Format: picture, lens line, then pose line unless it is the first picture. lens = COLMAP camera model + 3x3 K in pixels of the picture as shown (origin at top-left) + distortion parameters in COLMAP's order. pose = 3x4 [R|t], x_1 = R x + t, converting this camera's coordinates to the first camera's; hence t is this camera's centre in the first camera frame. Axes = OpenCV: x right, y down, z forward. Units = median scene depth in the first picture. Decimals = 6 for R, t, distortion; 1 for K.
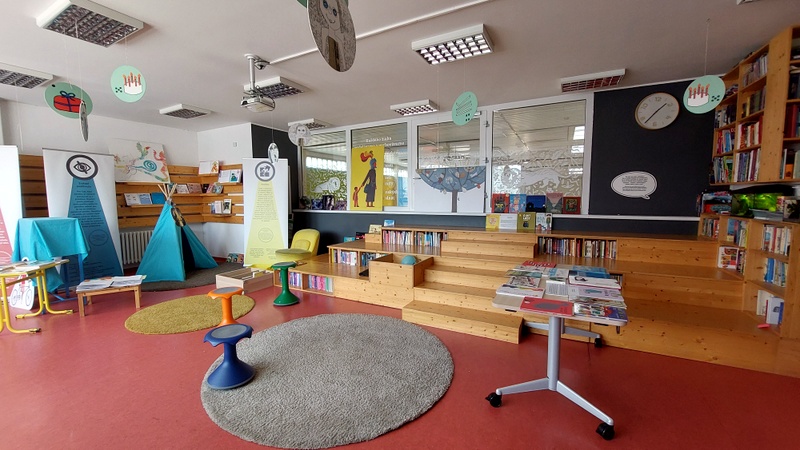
lens RADIAL K [[320.0, 0, 390.6], [0, 320.0, 226.4], [0, 0, 1]] dist [-0.010509, -0.003159]
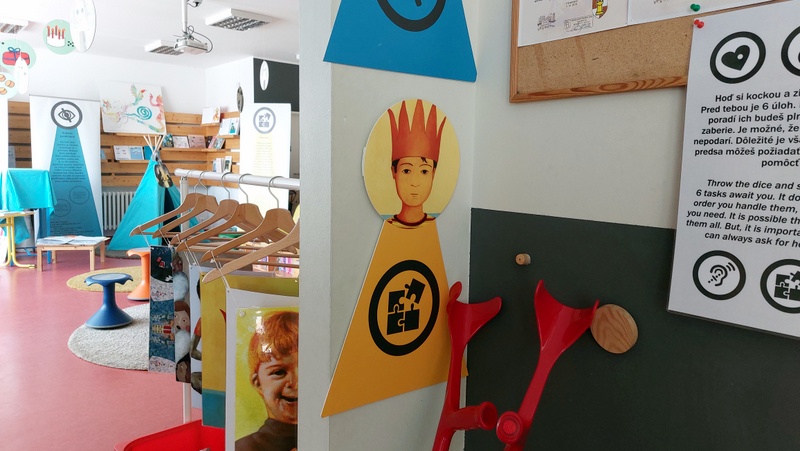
lens RADIAL K [[578.6, 0, 394.9], [0, 578.6, 211.1], [0, 0, 1]] dist [0.064783, -0.044045]
pose [[0.932229, 0.054511, -0.357738, 0.406438], [-0.057855, 0.998324, 0.001357, 0.023204], [0.357213, 0.019432, 0.933821, -0.178553]]
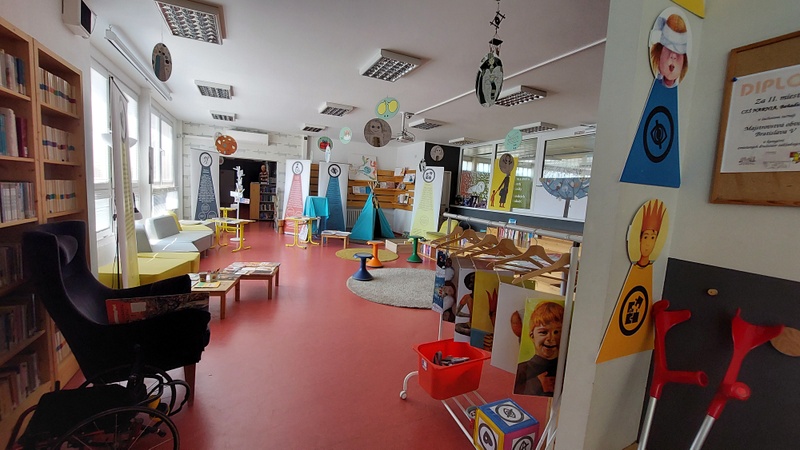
lens RADIAL K [[320.0, 0, 395.2], [0, 320.0, 224.0], [0, 0, 1]] dist [-0.010509, -0.003159]
pose [[0.807456, 0.117086, -0.578192, 0.335750], [-0.121682, 0.992086, 0.030970, 0.014995], [0.577242, 0.045349, 0.815313, -0.237760]]
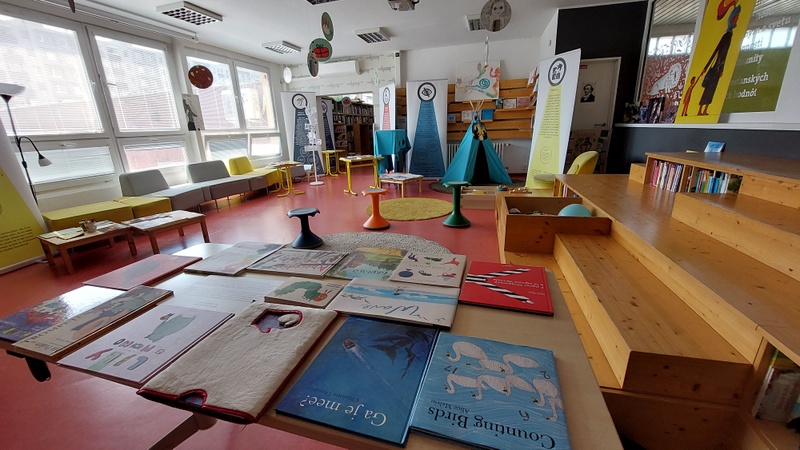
lens RADIAL K [[320.0, 0, 390.5], [0, 320.0, 231.3], [0, 0, 1]] dist [-0.010509, -0.003159]
pose [[0.230350, 0.294570, -0.927452, 0.360563], [-0.051089, 0.955429, 0.290767, -0.004484], [0.971766, -0.019596, 0.235132, 0.411177]]
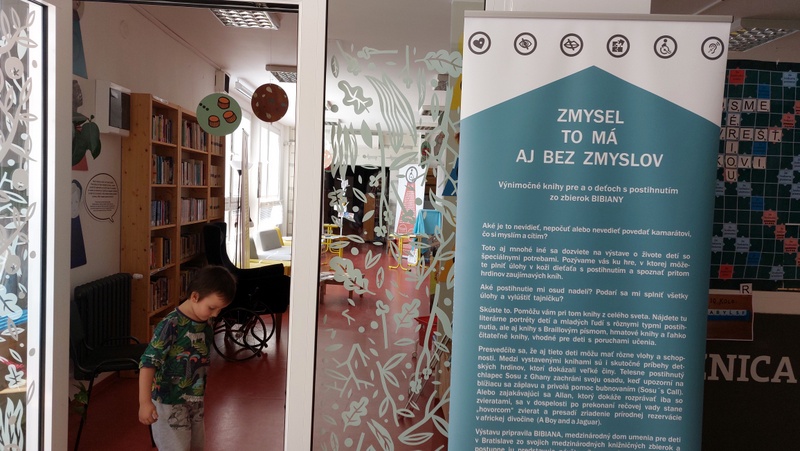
lens RADIAL K [[578.6, 0, 401.7], [0, 578.6, 227.2], [0, 0, 1]] dist [0.064783, -0.044045]
pose [[0.514004, 0.082737, -0.853788, 0.899827], [-0.126056, 0.991817, 0.020224, 0.012659], [0.848475, 0.097229, 0.520228, -0.426447]]
